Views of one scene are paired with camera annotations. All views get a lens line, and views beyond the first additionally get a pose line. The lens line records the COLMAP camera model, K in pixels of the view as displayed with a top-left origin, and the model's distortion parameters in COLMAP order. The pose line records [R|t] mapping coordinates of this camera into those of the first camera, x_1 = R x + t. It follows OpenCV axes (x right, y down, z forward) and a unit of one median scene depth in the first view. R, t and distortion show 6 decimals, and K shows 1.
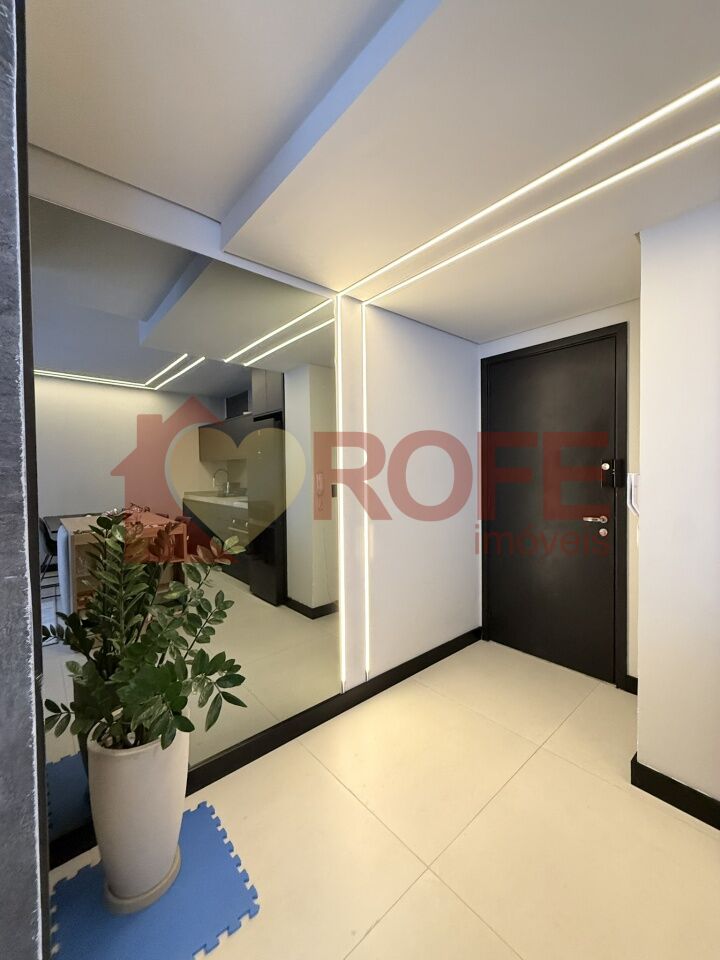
lens RADIAL K [[382.2, 0, 355.2], [0, 382.2, 477.8], [0, 0, 1]] dist [-0.003464, 0.001465]
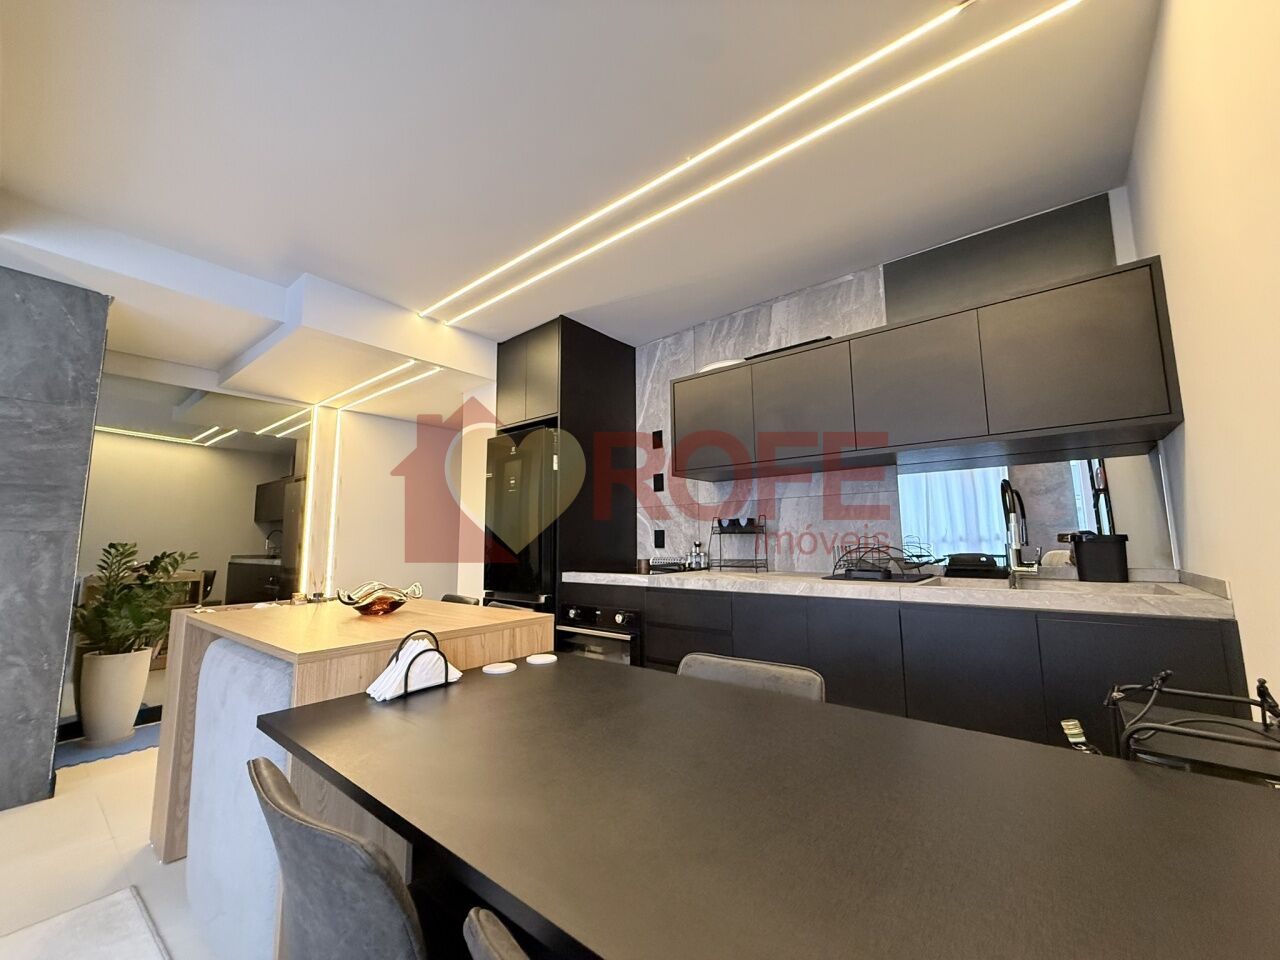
lens RADIAL K [[509.6, 0, 636.9], [0, 509.6, 483.3], [0, 0, 1]] dist [-0.003464, 0.001465]
pose [[0.983507, 0.025708, 0.179035, 0.737166], [-0.000744, 0.990414, -0.138126, 0.093646], [-0.180870, 0.135715, 0.974098, -1.003544]]
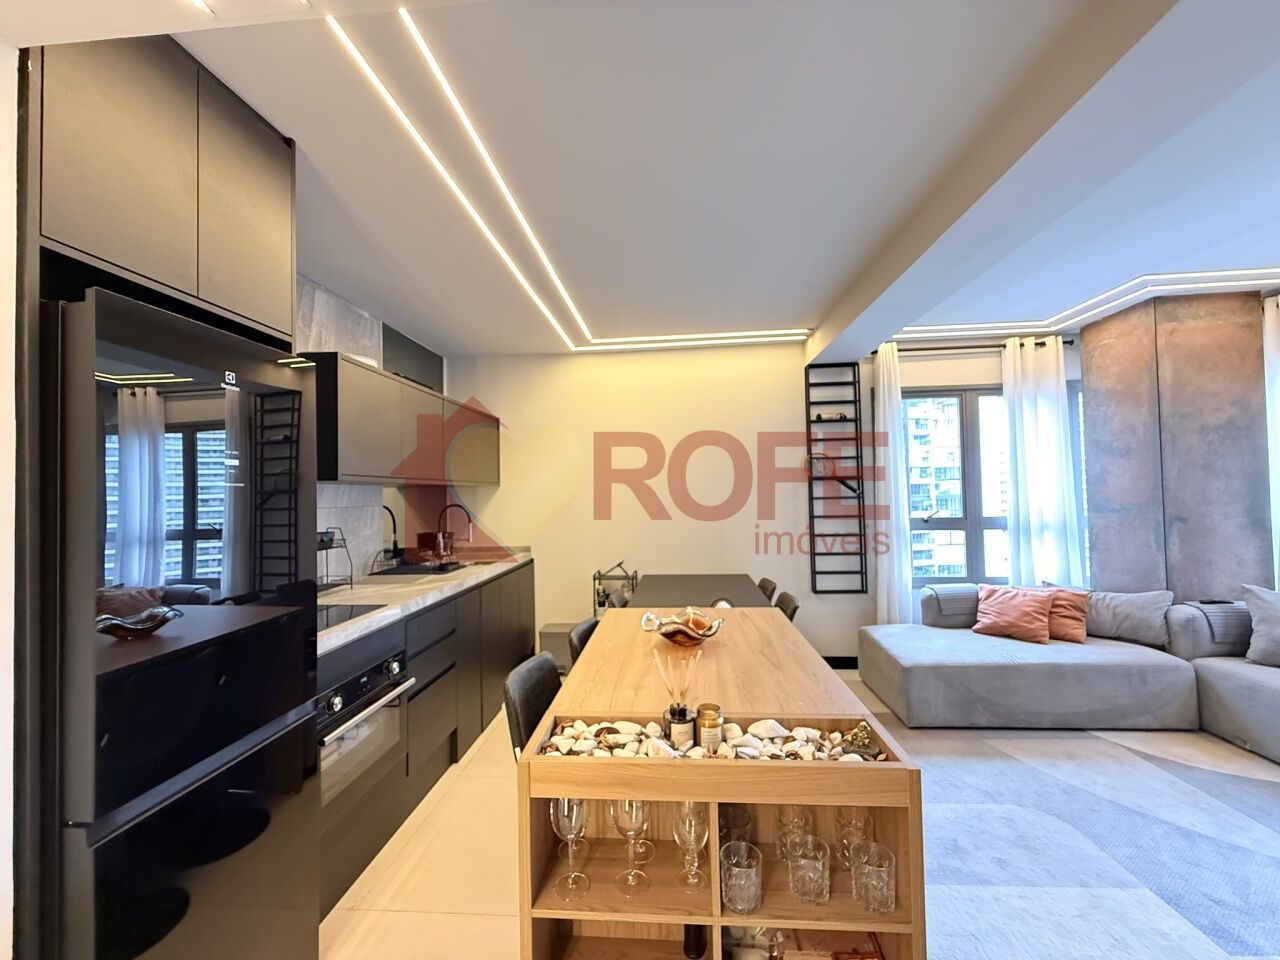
lens RADIAL K [[509.6, 0, 637.7], [0, 509.6, 481.8], [0, 0, 1]] dist [-0.003464, 0.001465]
pose [[-0.702469, 0.045324, 0.710270, -0.010176], [0.044288, 0.998820, -0.019935, -0.048604], [-0.710335, 0.017453, -0.703647, 0.439509]]
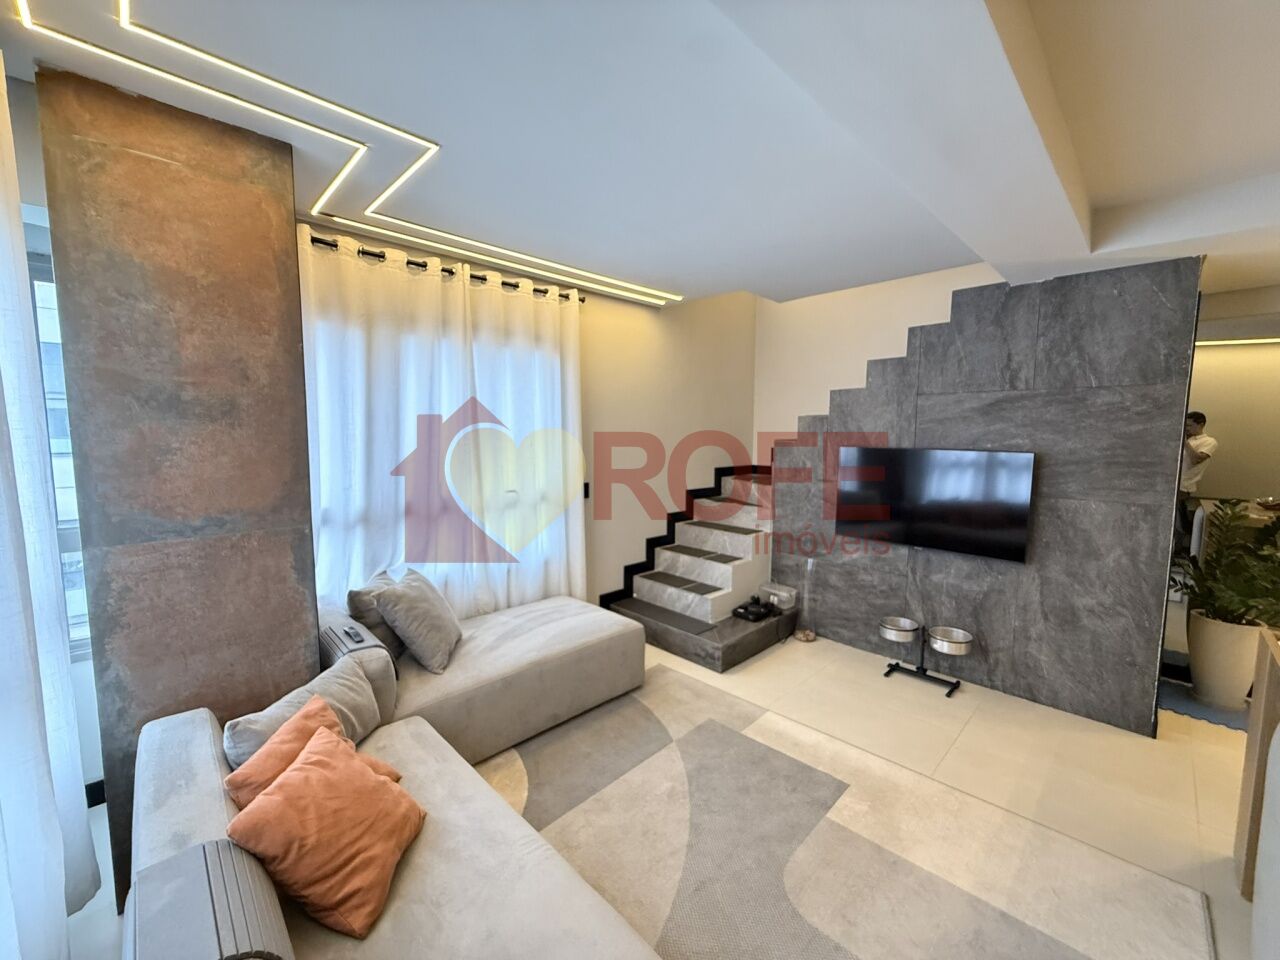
lens RADIAL K [[509.6, 0, 639.2], [0, 509.6, 483.0], [0, 0, 1]] dist [-0.003464, 0.001465]
pose [[0.060669, 0.107544, -0.992347, 0.791316], [-0.020571, 0.994102, 0.106477, -0.087226], [0.997946, 0.013953, 0.062523, -0.961507]]
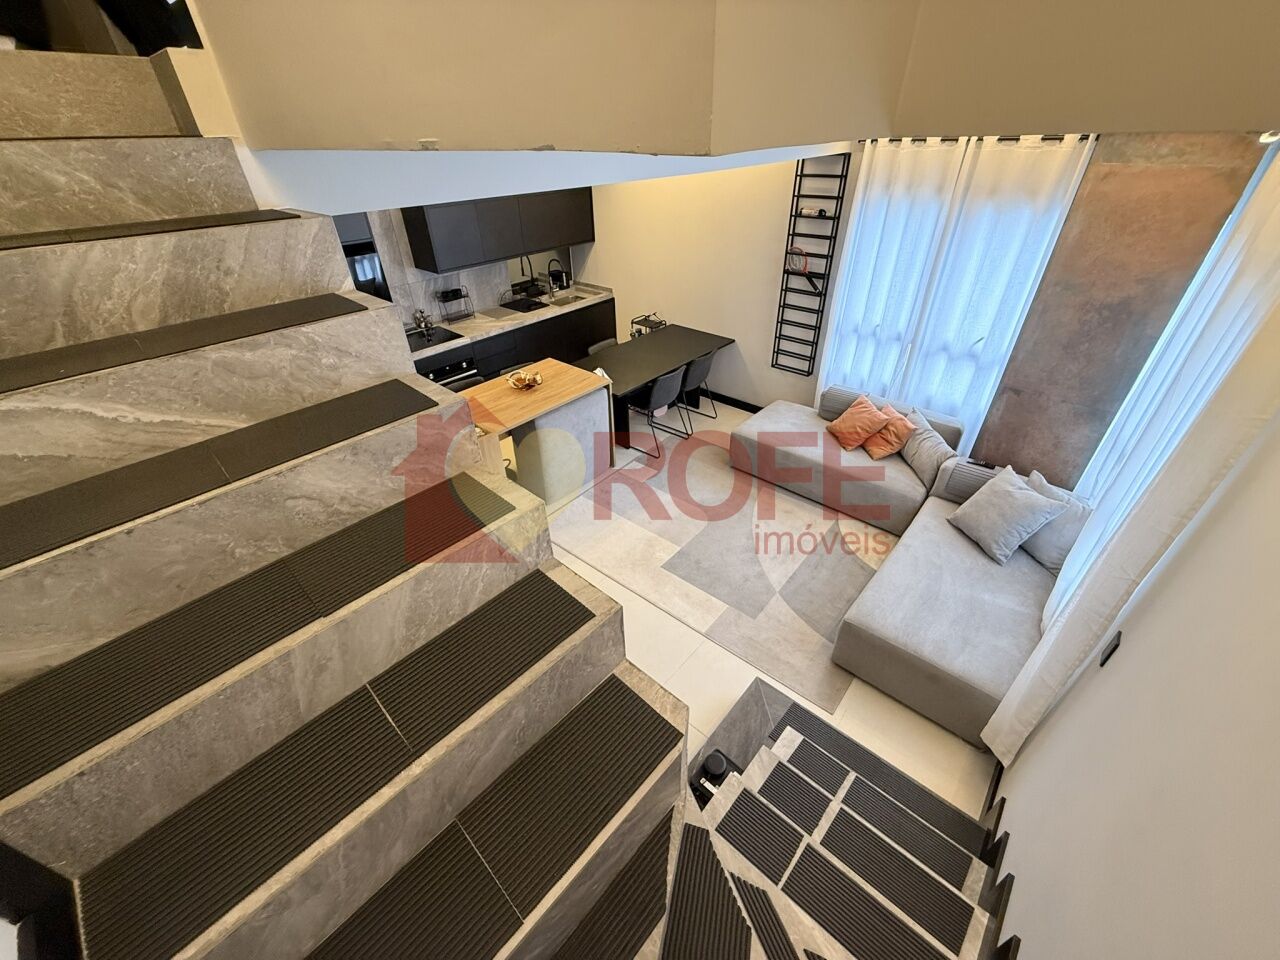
lens RADIAL K [[509.6, 0, 636.0], [0, 509.6, 480.3], [0, 0, 1]] dist [-0.003464, 0.001465]
pose [[-0.126276, -0.549096, 0.826165, -1.149969], [0.044082, 0.828903, 0.557653, -0.503924], [-0.991015, 0.106837, -0.080465, -0.345130]]
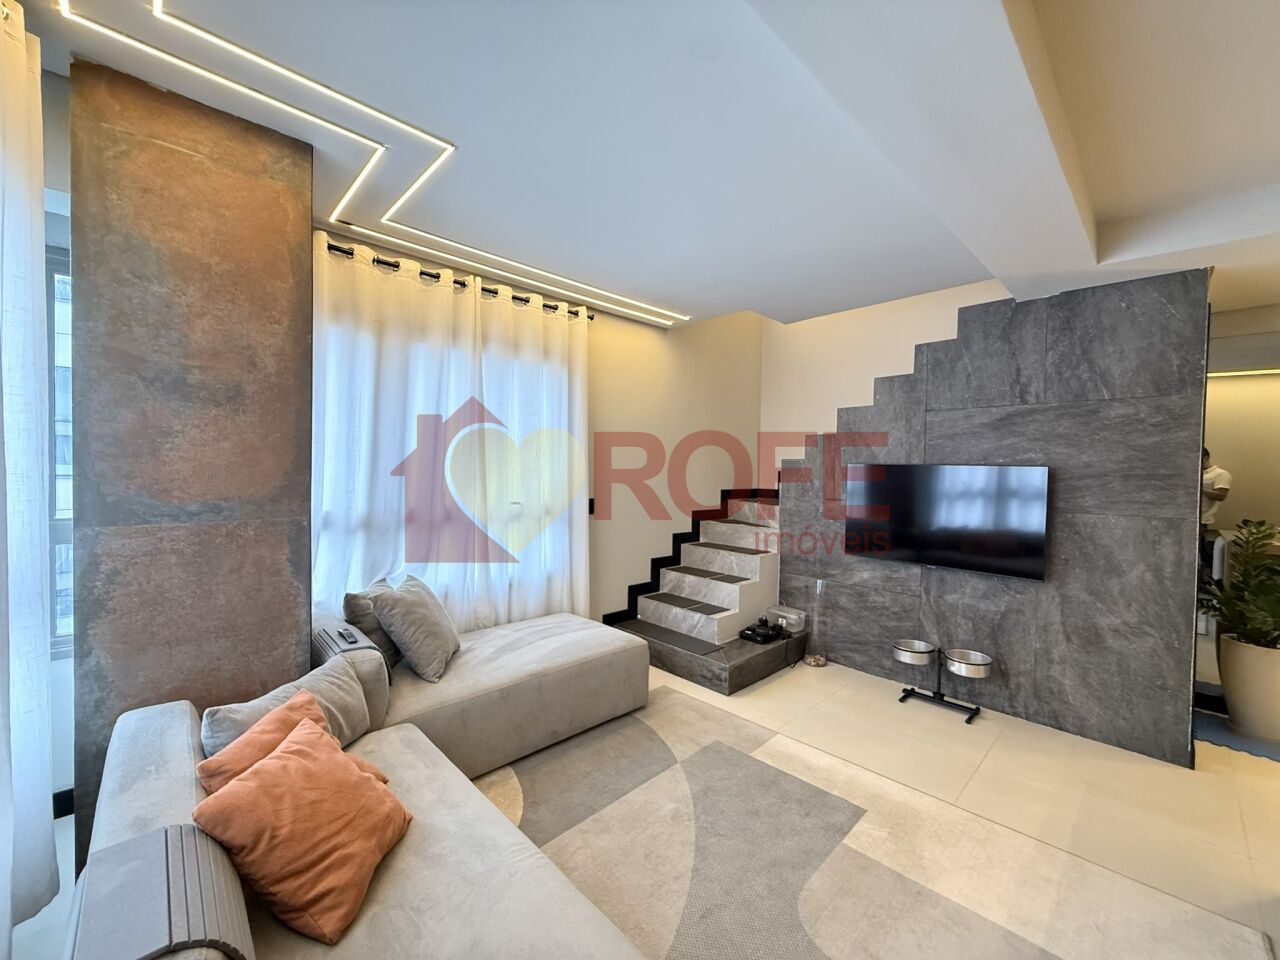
lens RADIAL K [[509.6, 0, 639.5], [0, 509.6, 482.1], [0, 0, 1]] dist [-0.003464, 0.001465]
pose [[0.049466, 0.034865, -0.998167, 0.778116], [-0.032402, 0.998921, 0.033285, -0.022413], [0.998250, 0.030696, 0.050542, -0.959661]]
